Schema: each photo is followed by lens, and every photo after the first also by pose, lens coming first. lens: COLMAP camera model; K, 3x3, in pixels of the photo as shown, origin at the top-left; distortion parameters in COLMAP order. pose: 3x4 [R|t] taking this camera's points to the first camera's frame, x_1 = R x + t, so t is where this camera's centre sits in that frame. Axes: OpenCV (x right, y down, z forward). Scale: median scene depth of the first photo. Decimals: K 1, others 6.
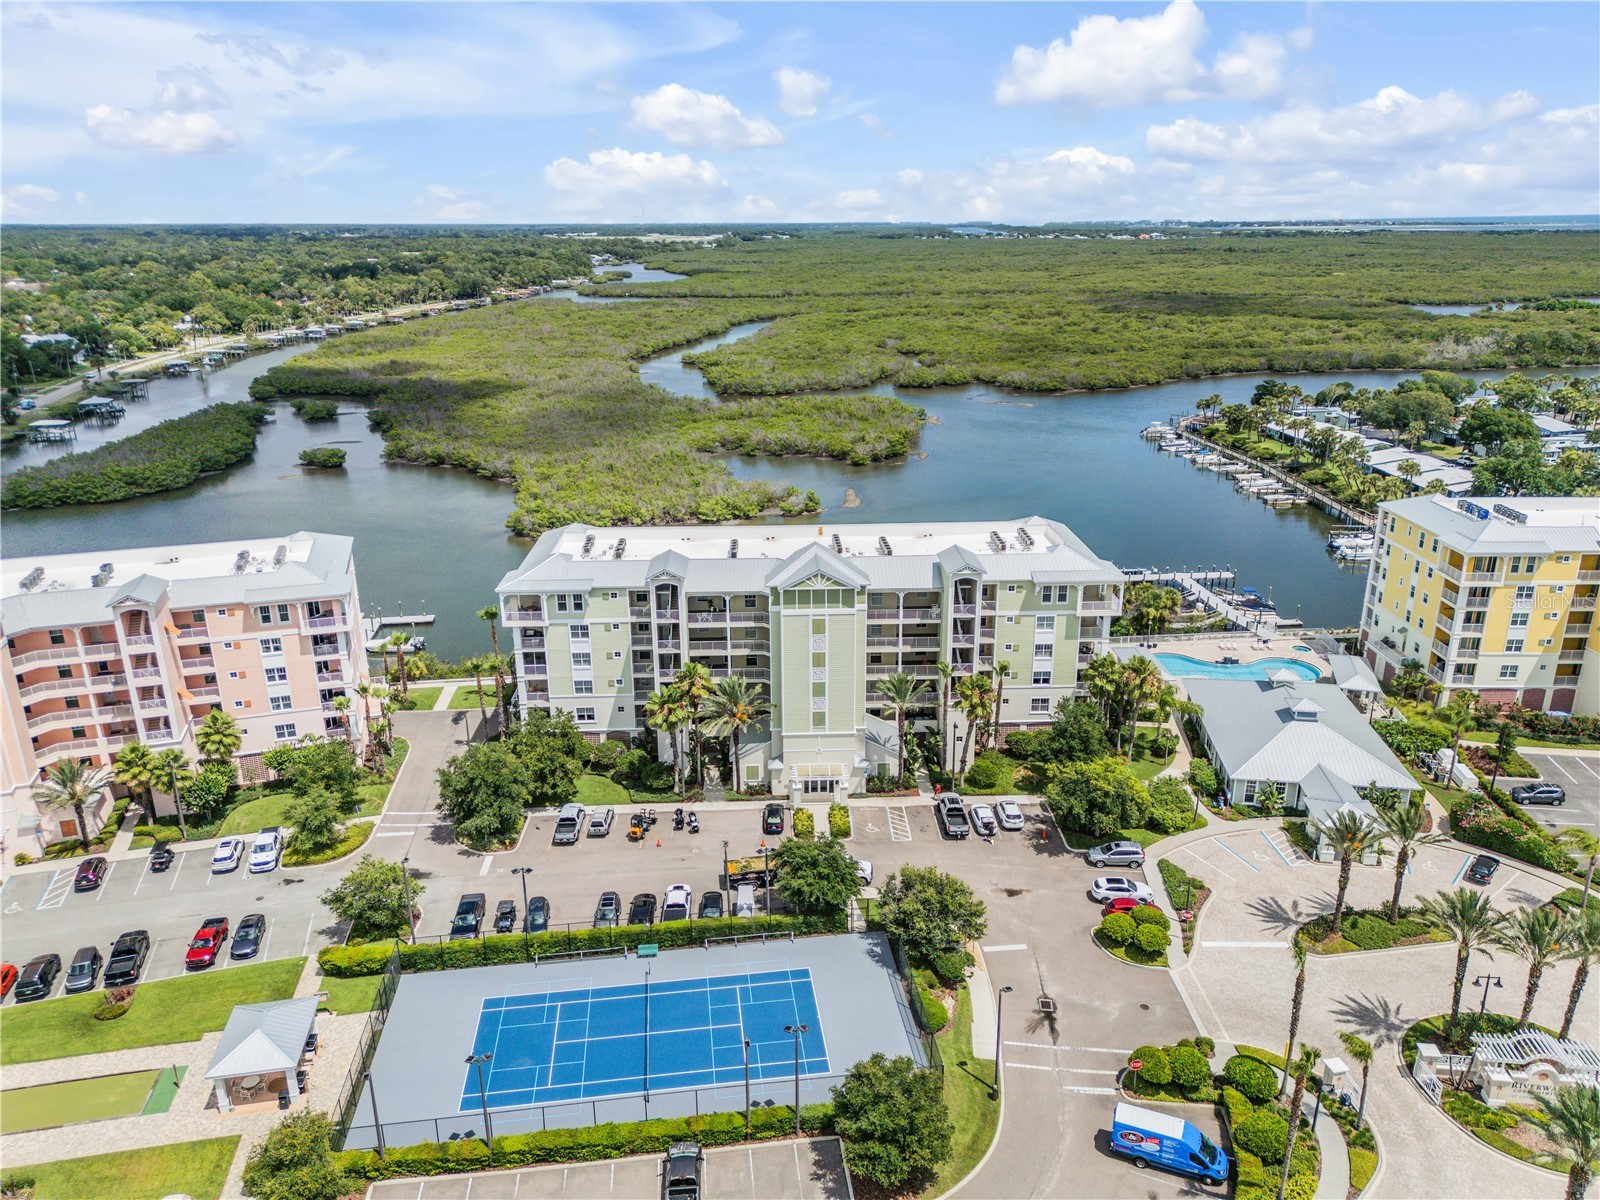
lens RADIAL K [[1118.1, 0, 798.3], [0, 1118.1, 606.7], [0, 0, 1]] dist [0.102977, -0.122373]
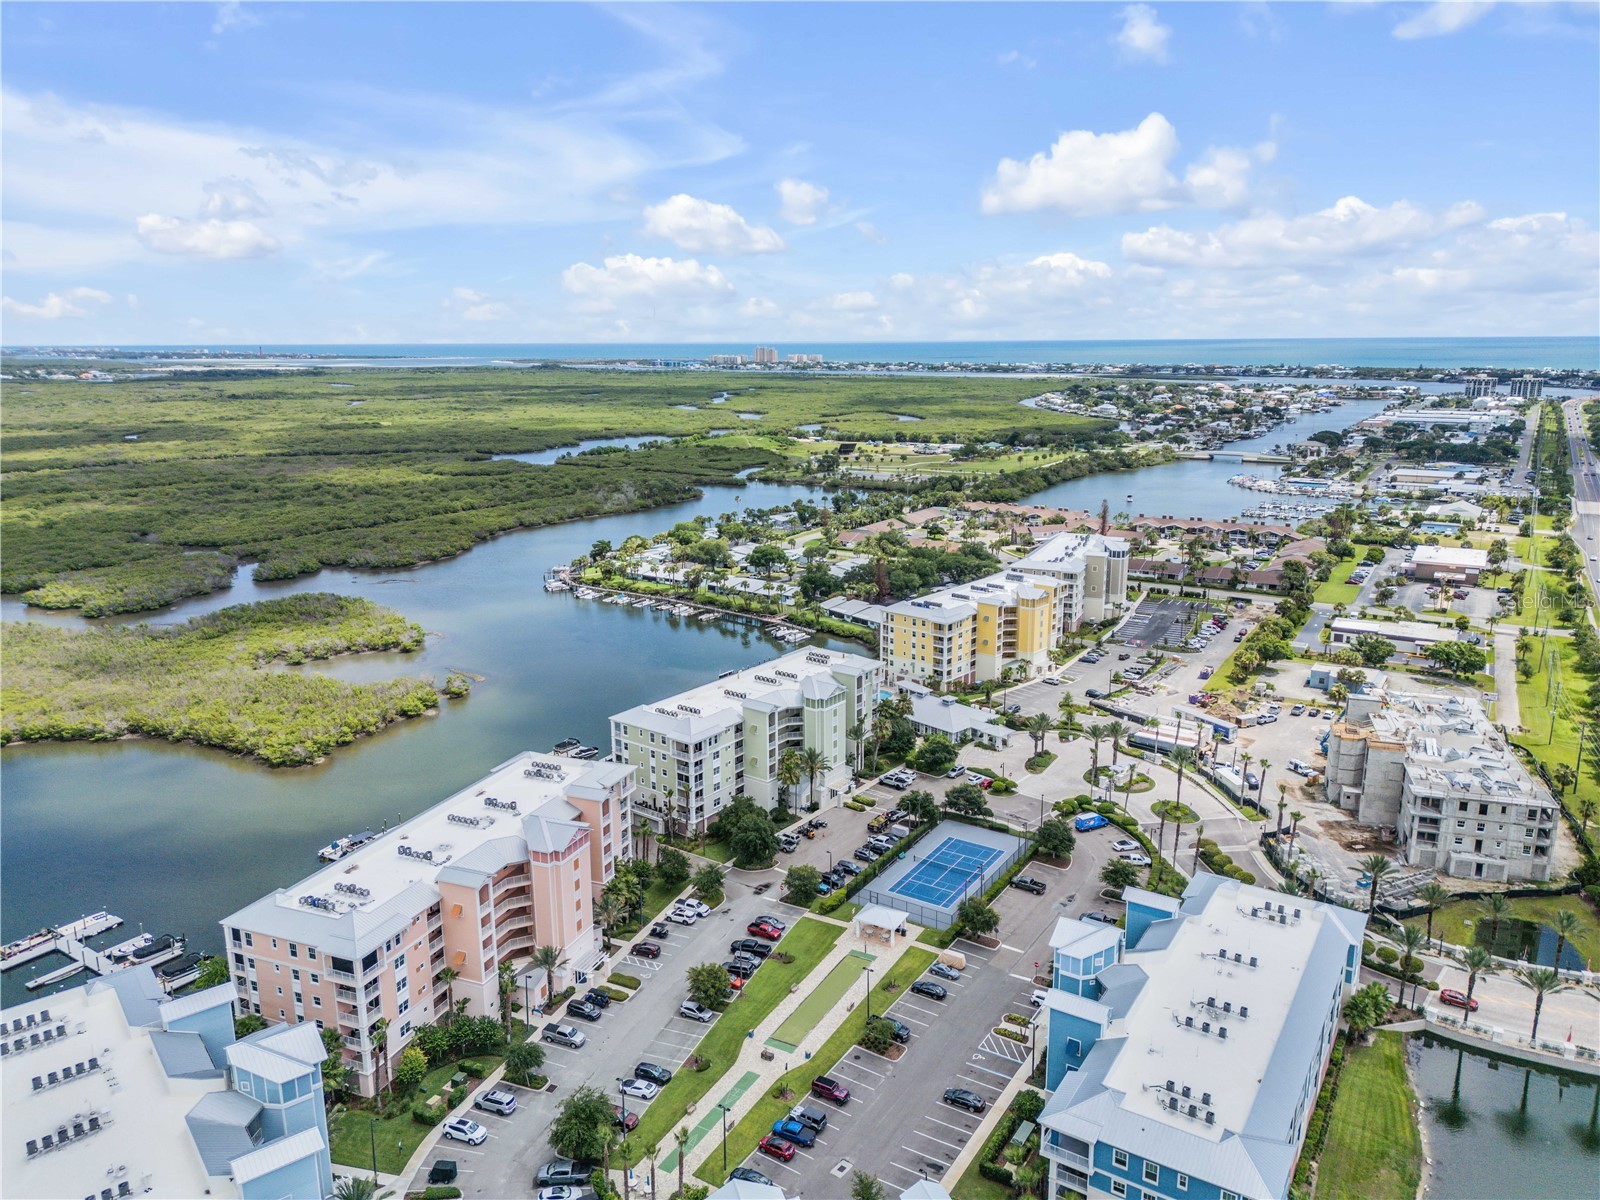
lens RADIAL K [[1118.1, 0, 798.3], [0, 1118.1, 606.7], [0, 0, 1]] dist [0.102977, -0.122373]
pose [[0.637781, -0.175063, 0.750059, -1.436575], [0.250157, 0.968115, 0.013246, -0.202355], [-0.728462, 0.179184, 0.661239, -0.333803]]
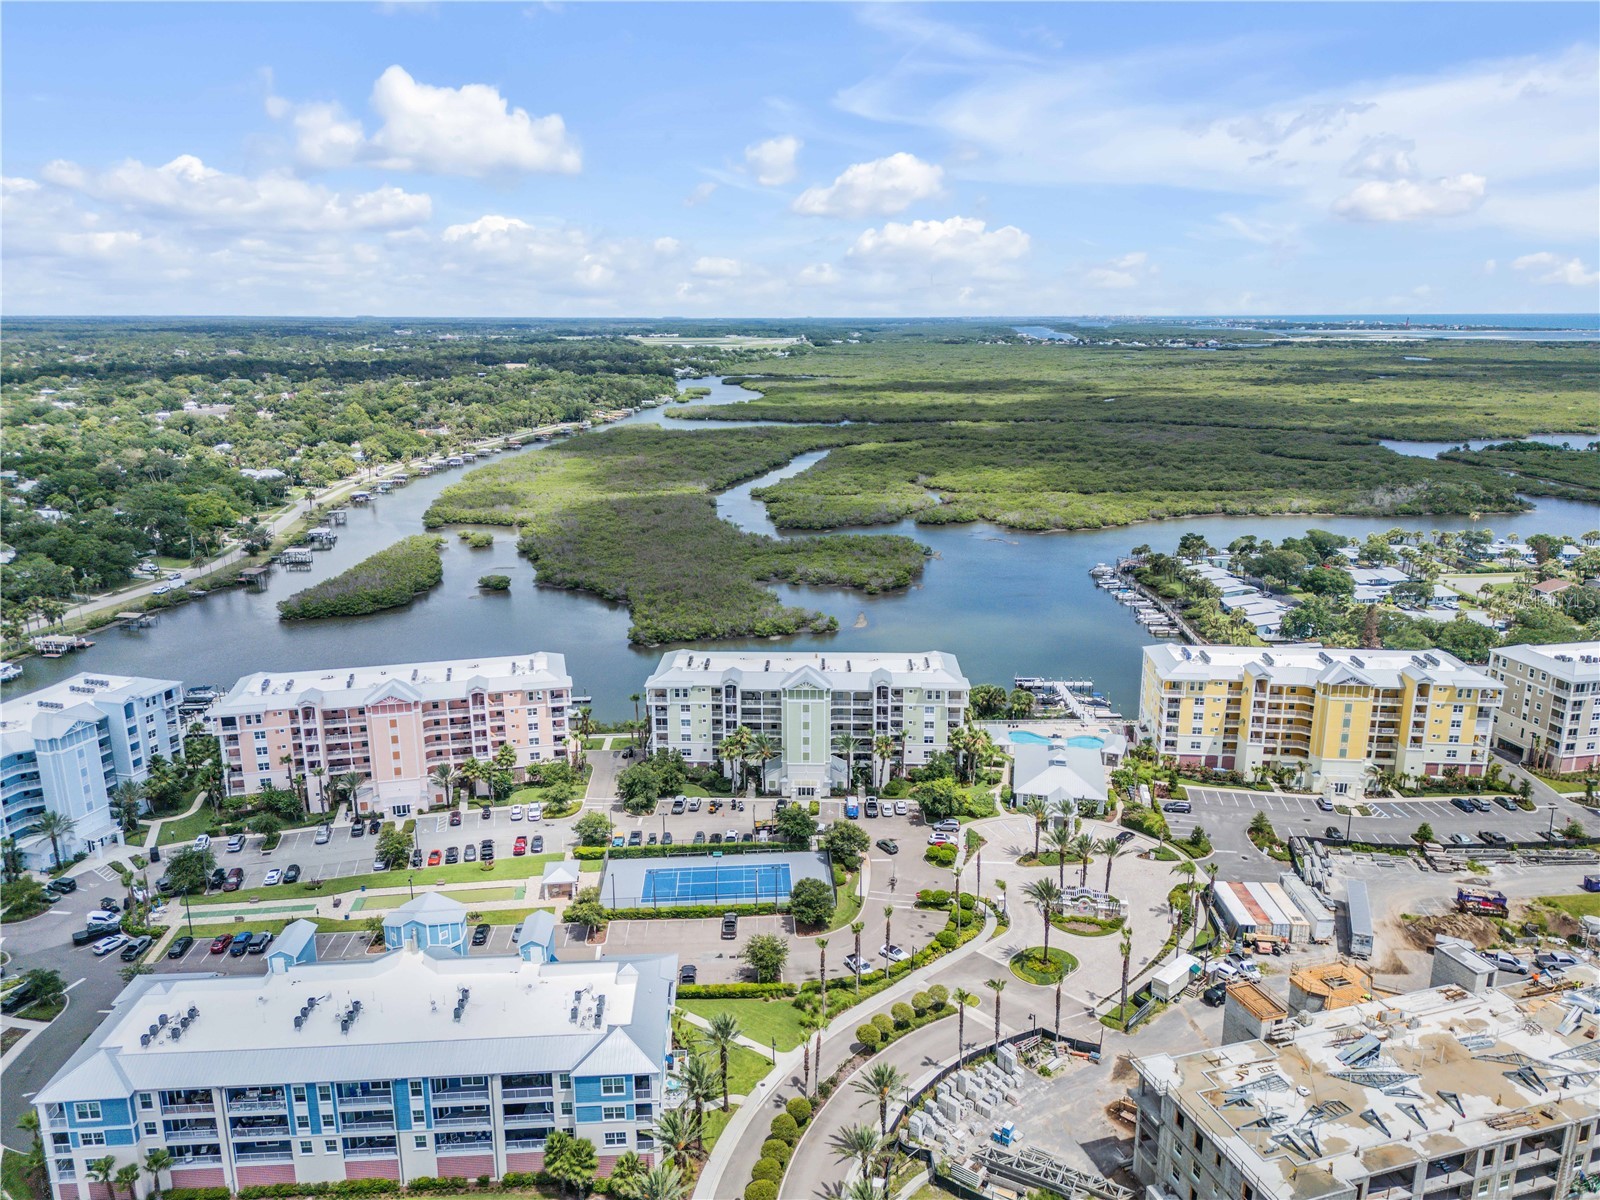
lens RADIAL K [[1118.1, 0, 798.3], [0, 1118.1, 606.7], [0, 0, 1]] dist [0.102977, -0.122373]
pose [[0.997973, 0.020718, -0.060170, 0.111725], [-0.025149, 0.996954, -0.073830, -0.014982], [0.058458, 0.075194, 0.995454, -0.925274]]
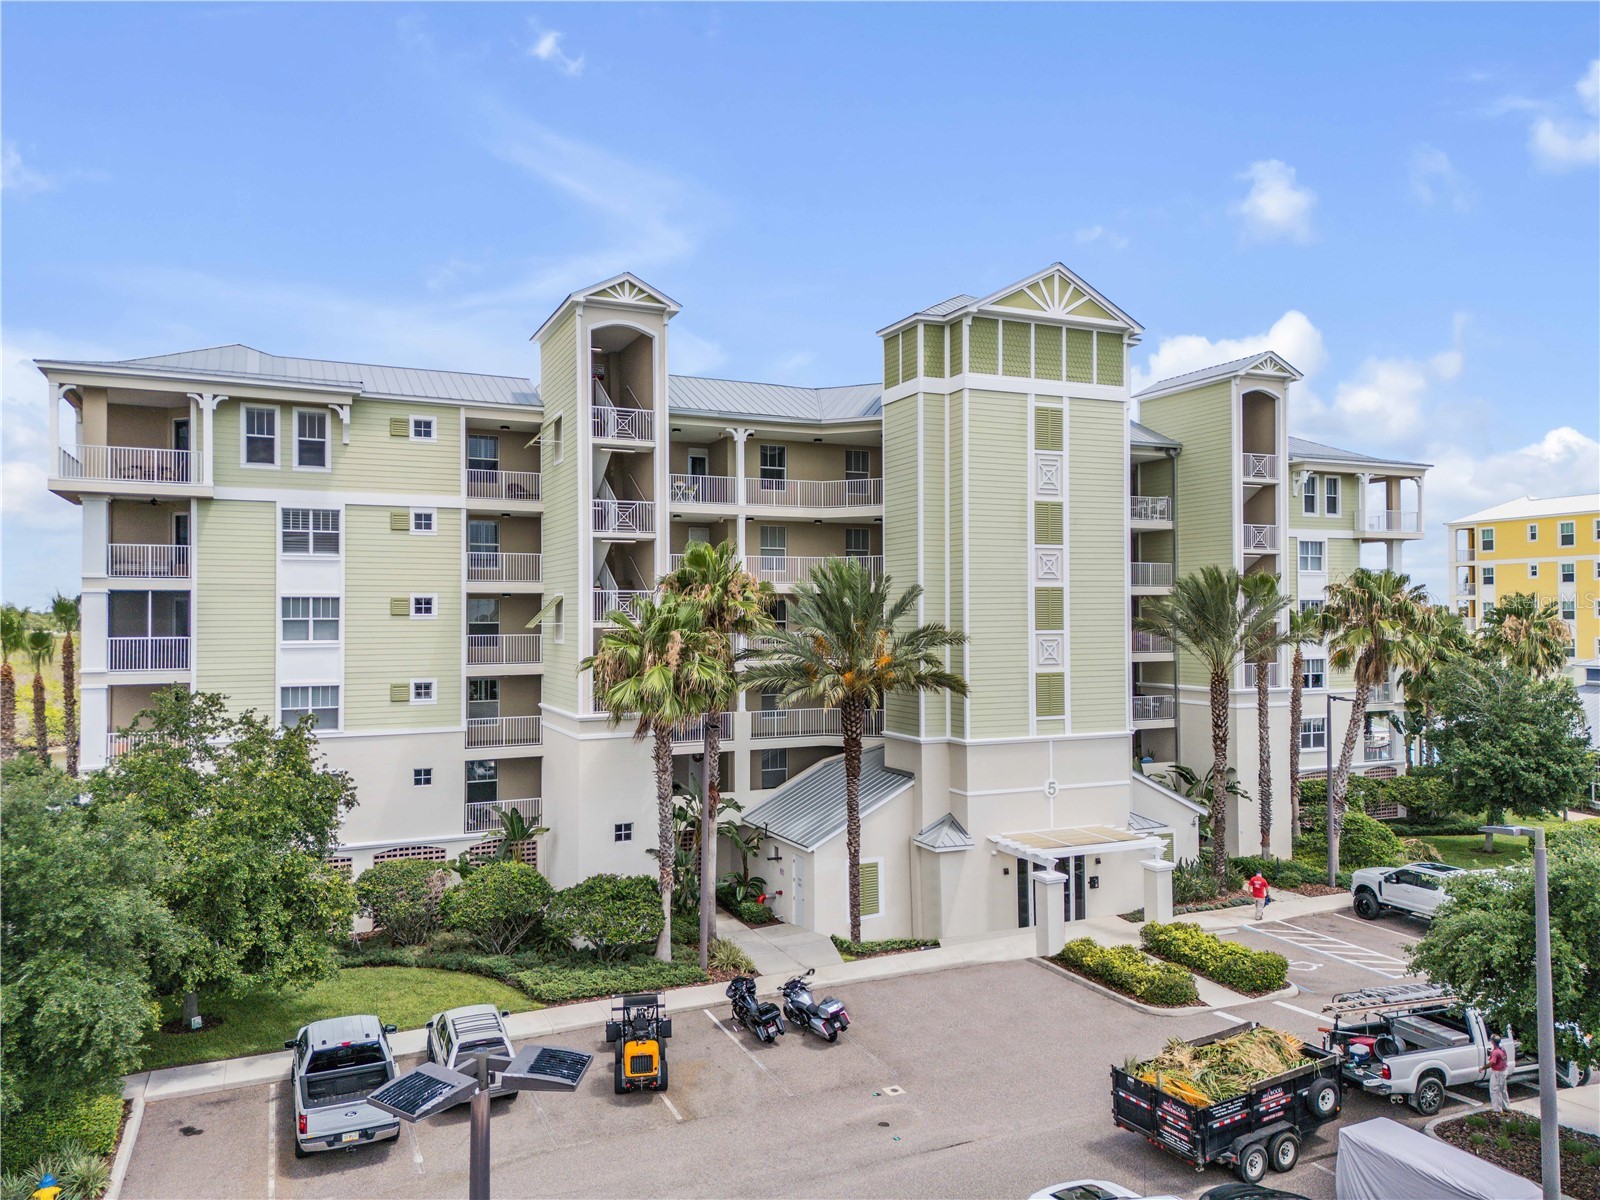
lens RADIAL K [[1118.1, 0, 798.3], [0, 1118.1, 606.7], [0, 0, 1]] dist [0.102977, -0.122373]
pose [[0.924288, 0.006540, 0.381639, -0.191508], [0.122609, 0.941777, -0.313085, 0.171219], [-0.361466, 0.336173, 0.869672, 0.663835]]
